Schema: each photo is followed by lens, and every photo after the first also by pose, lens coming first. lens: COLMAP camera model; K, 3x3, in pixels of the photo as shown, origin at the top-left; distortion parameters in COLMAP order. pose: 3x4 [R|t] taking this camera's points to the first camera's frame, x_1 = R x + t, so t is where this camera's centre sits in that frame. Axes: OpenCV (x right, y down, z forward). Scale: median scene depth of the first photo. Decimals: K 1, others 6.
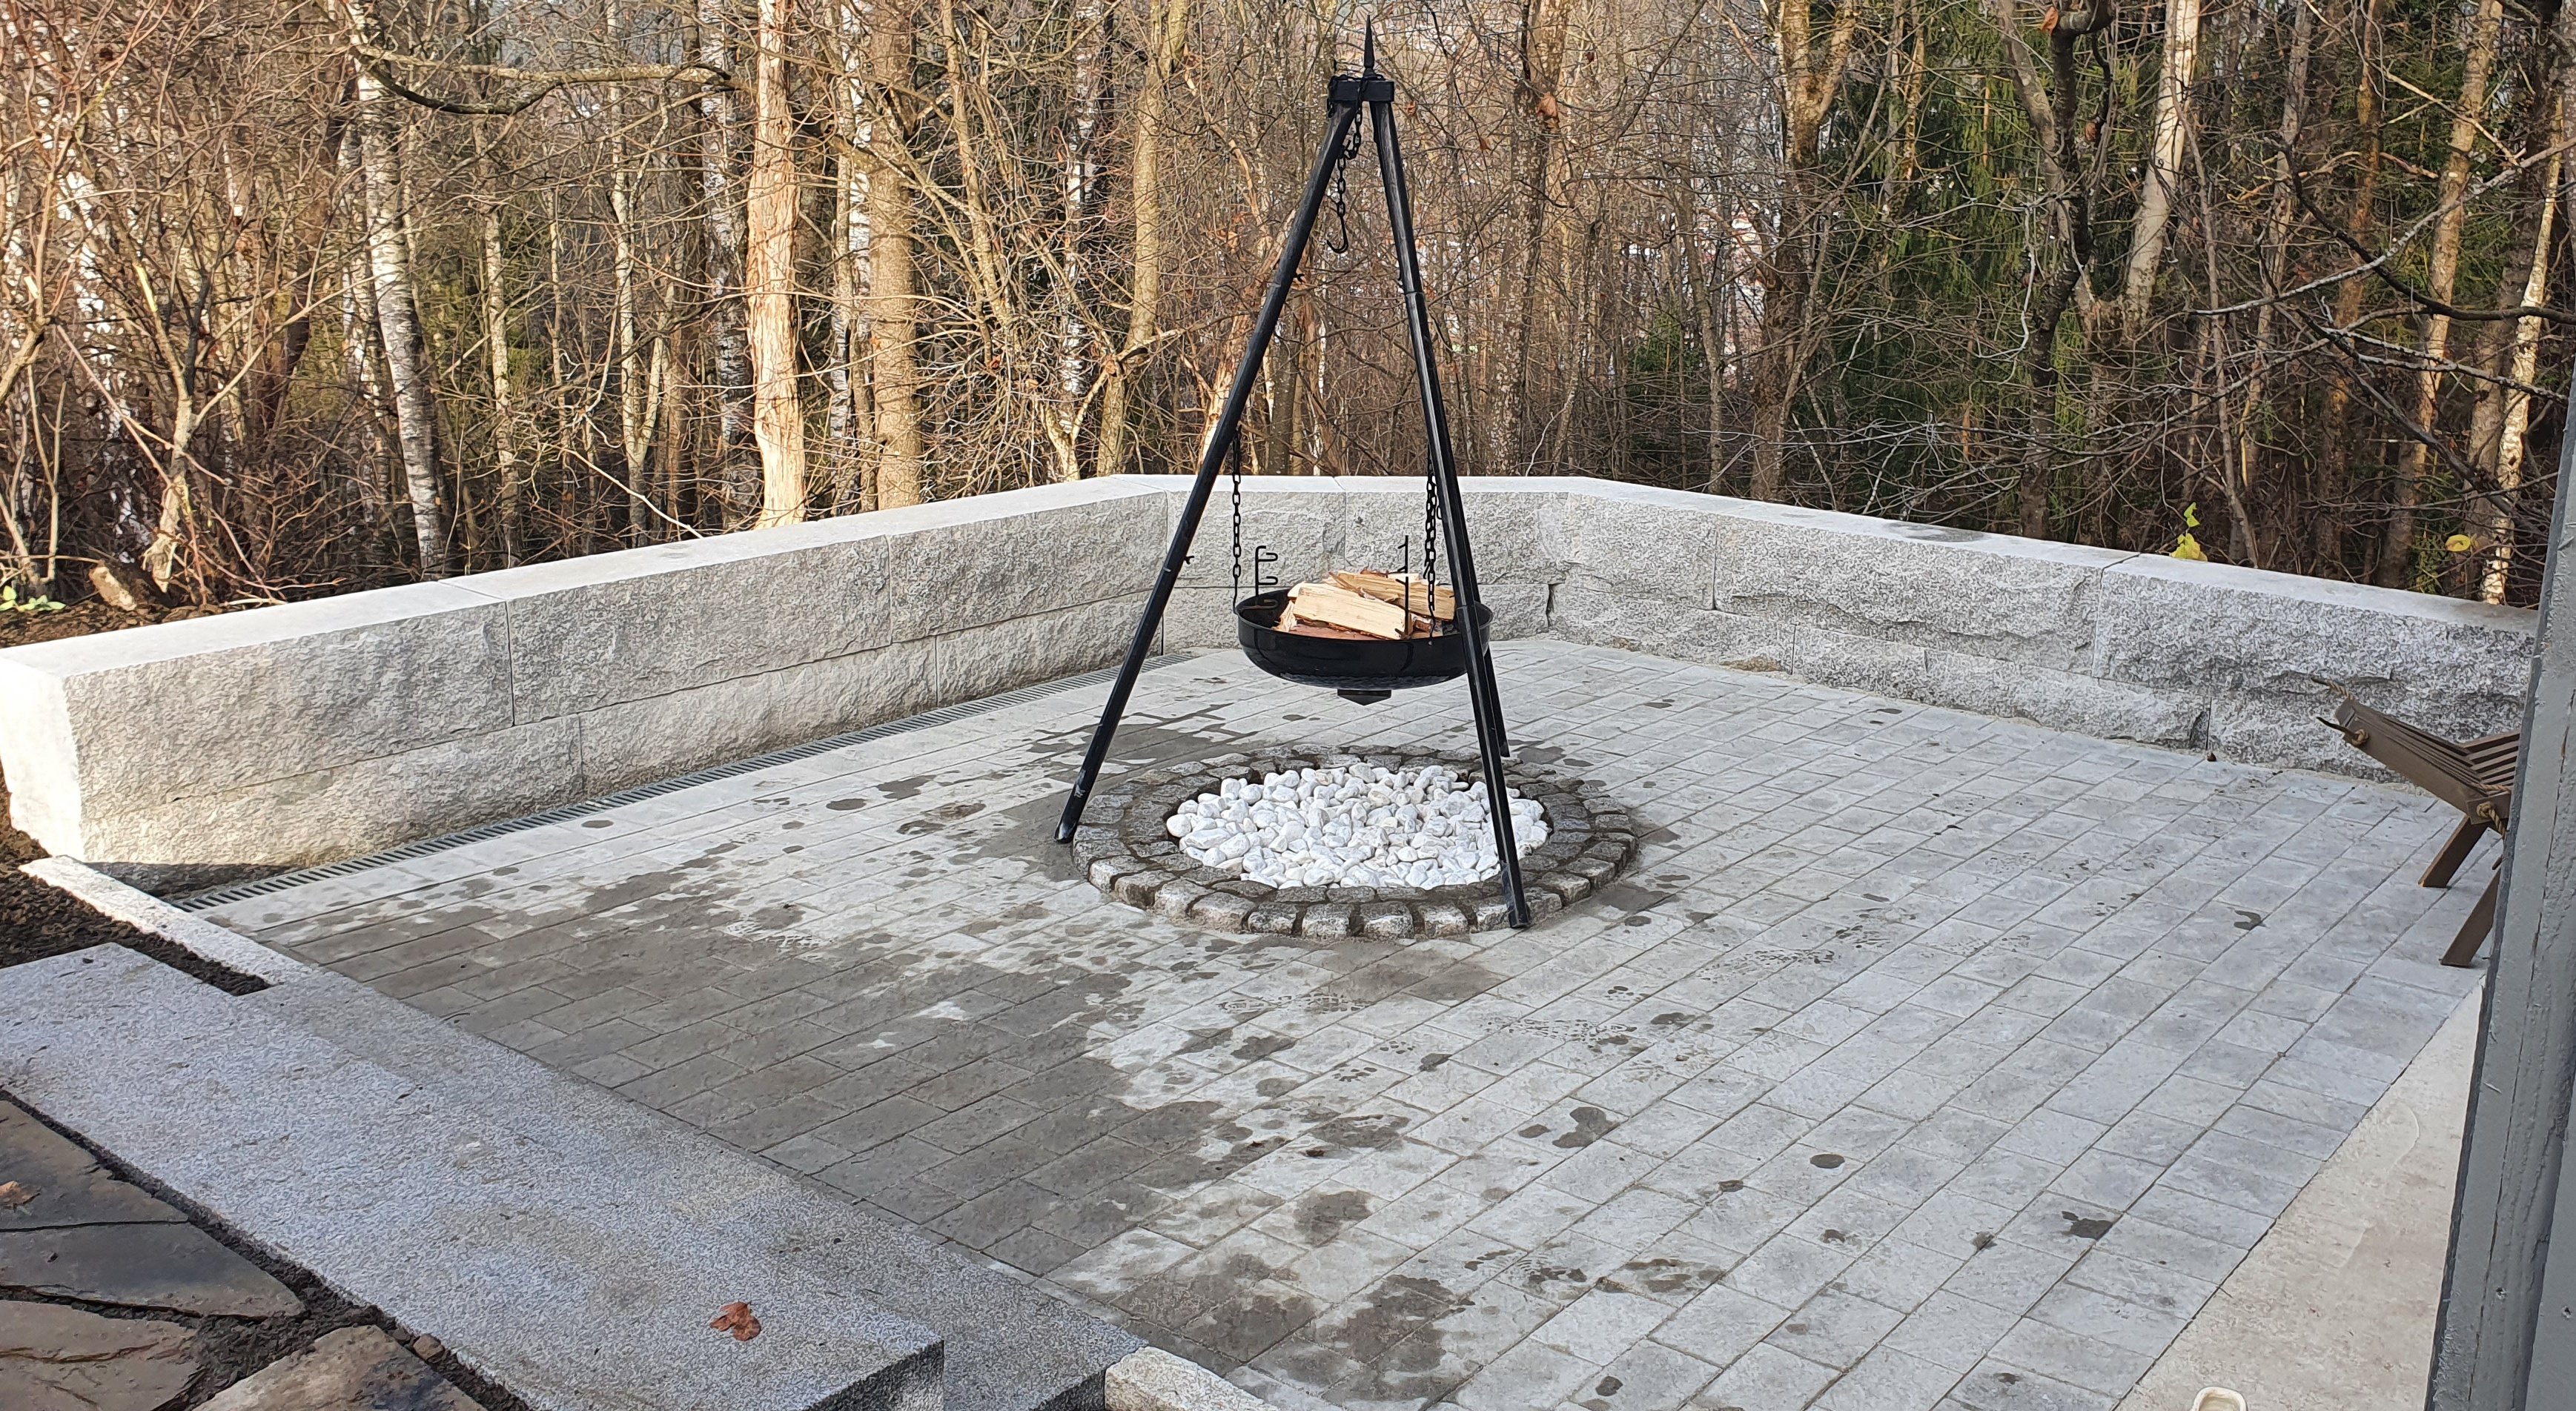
lens RADIAL K [[2515.8, 0, 1300.7], [0, 2515.8, 686.0], [0, 0, 1]] dist [0.026002, 0.000000]
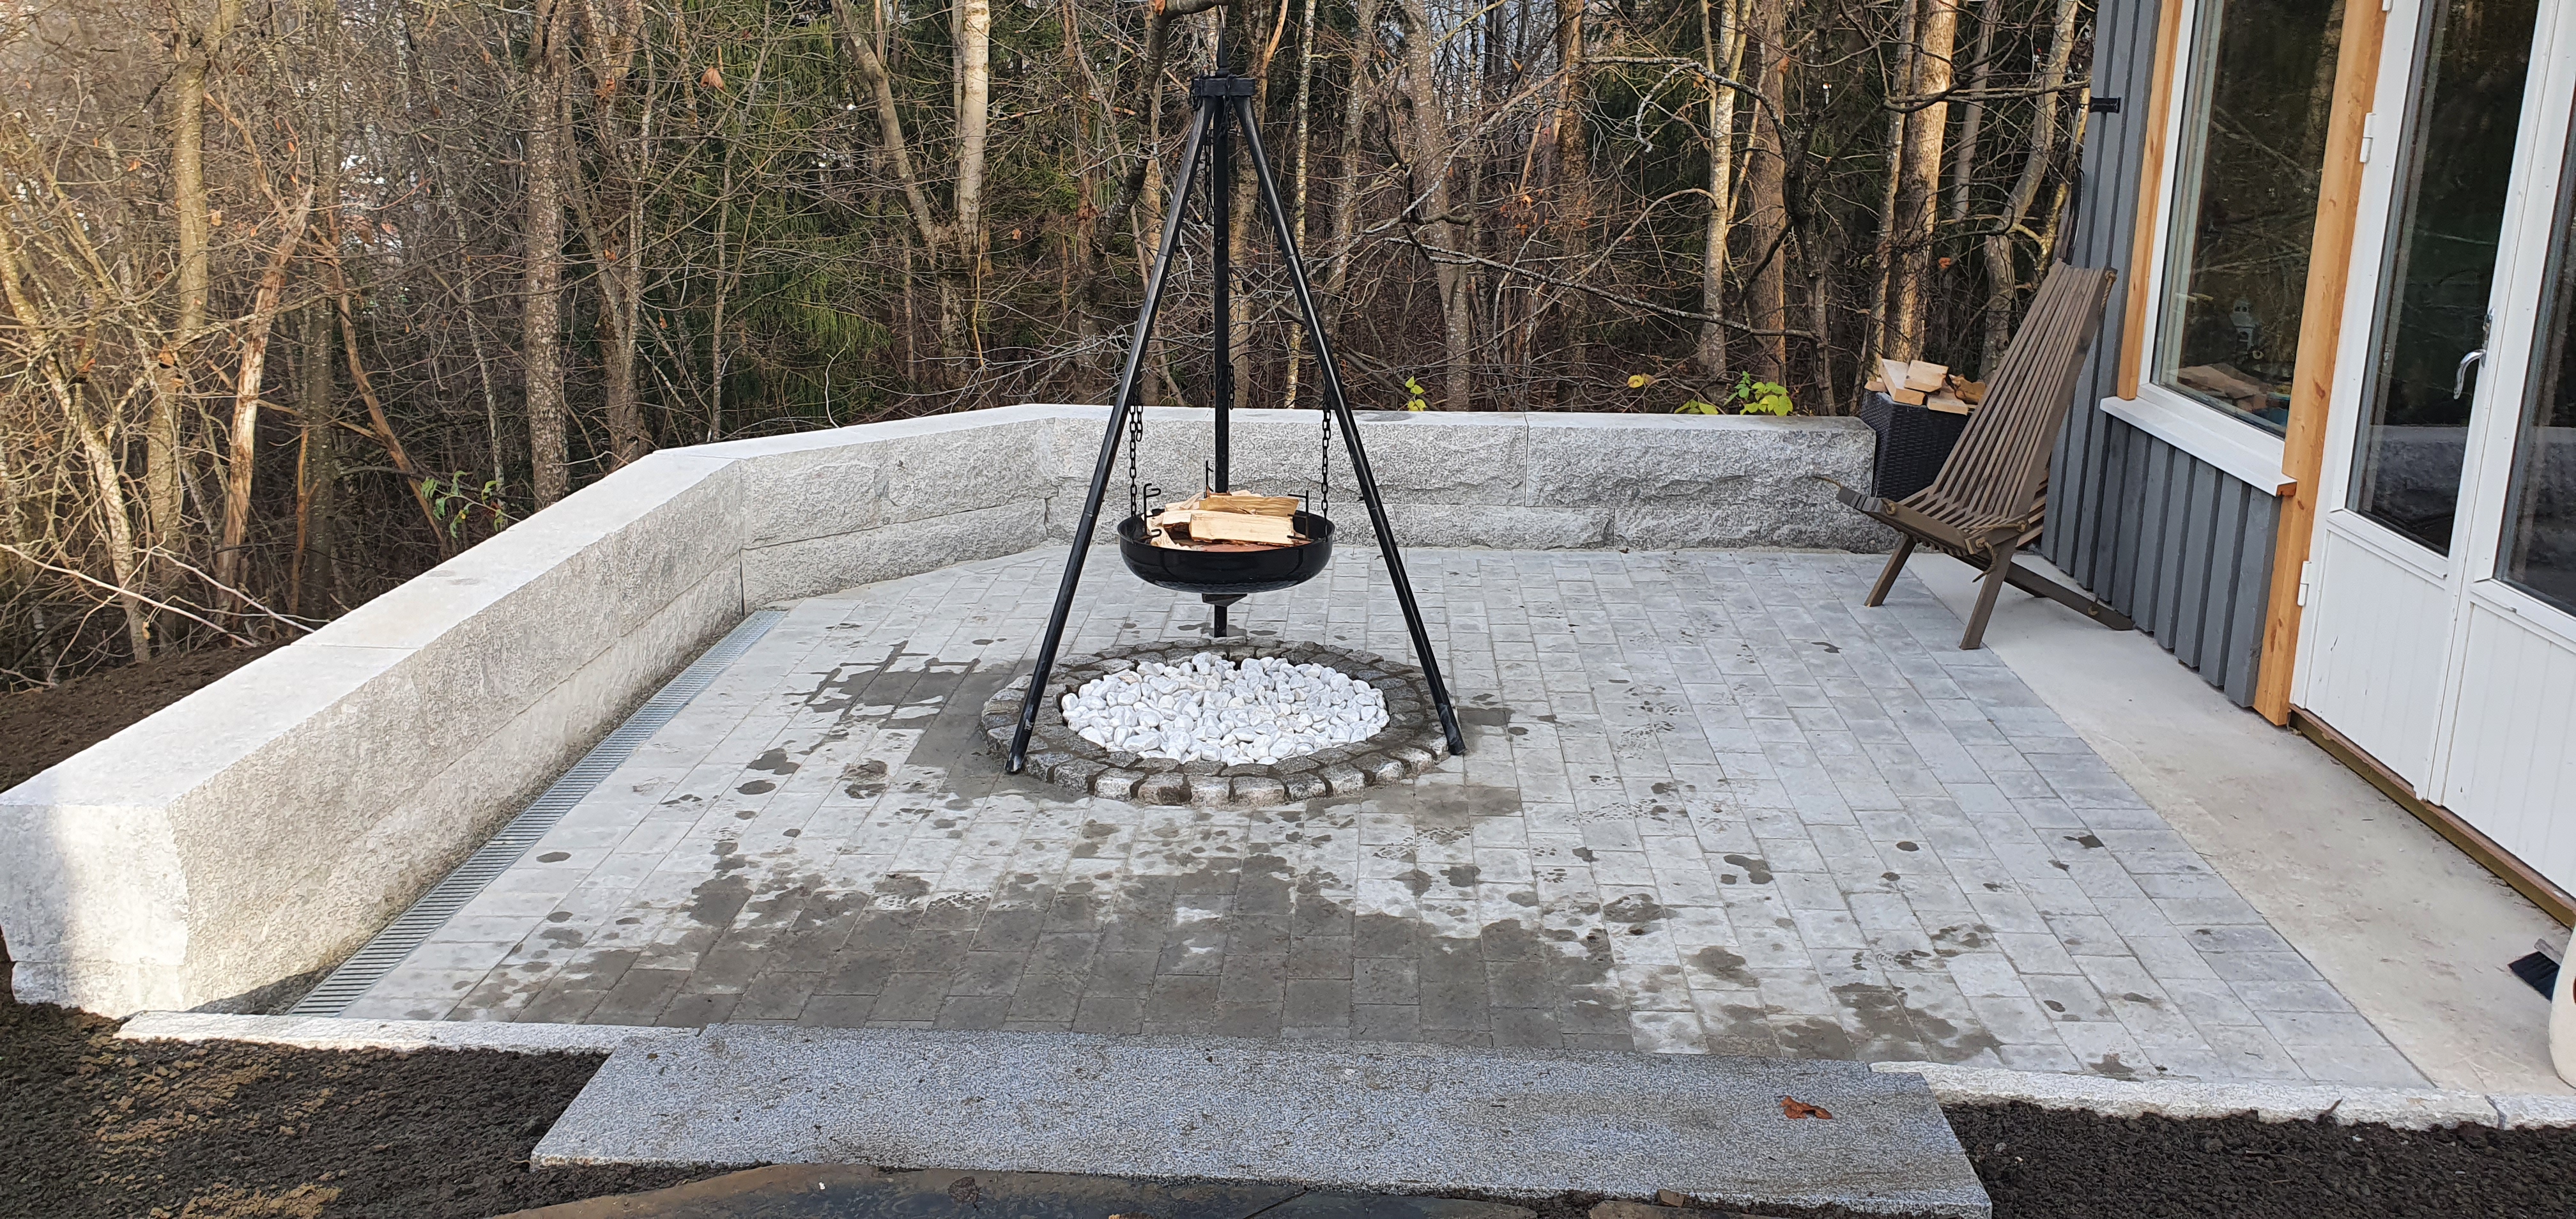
lens RADIAL K [[2215.6, 0, 1303.9], [0, 2215.6, 608.3], [0, 0, 1]] dist [0.048805, -0.016223]
pose [[0.808159, -0.165351, 0.565276, -0.581208], [0.154736, 0.985674, 0.067102, -0.060587], [-0.568274, 0.033239, 0.822168, 0.130606]]
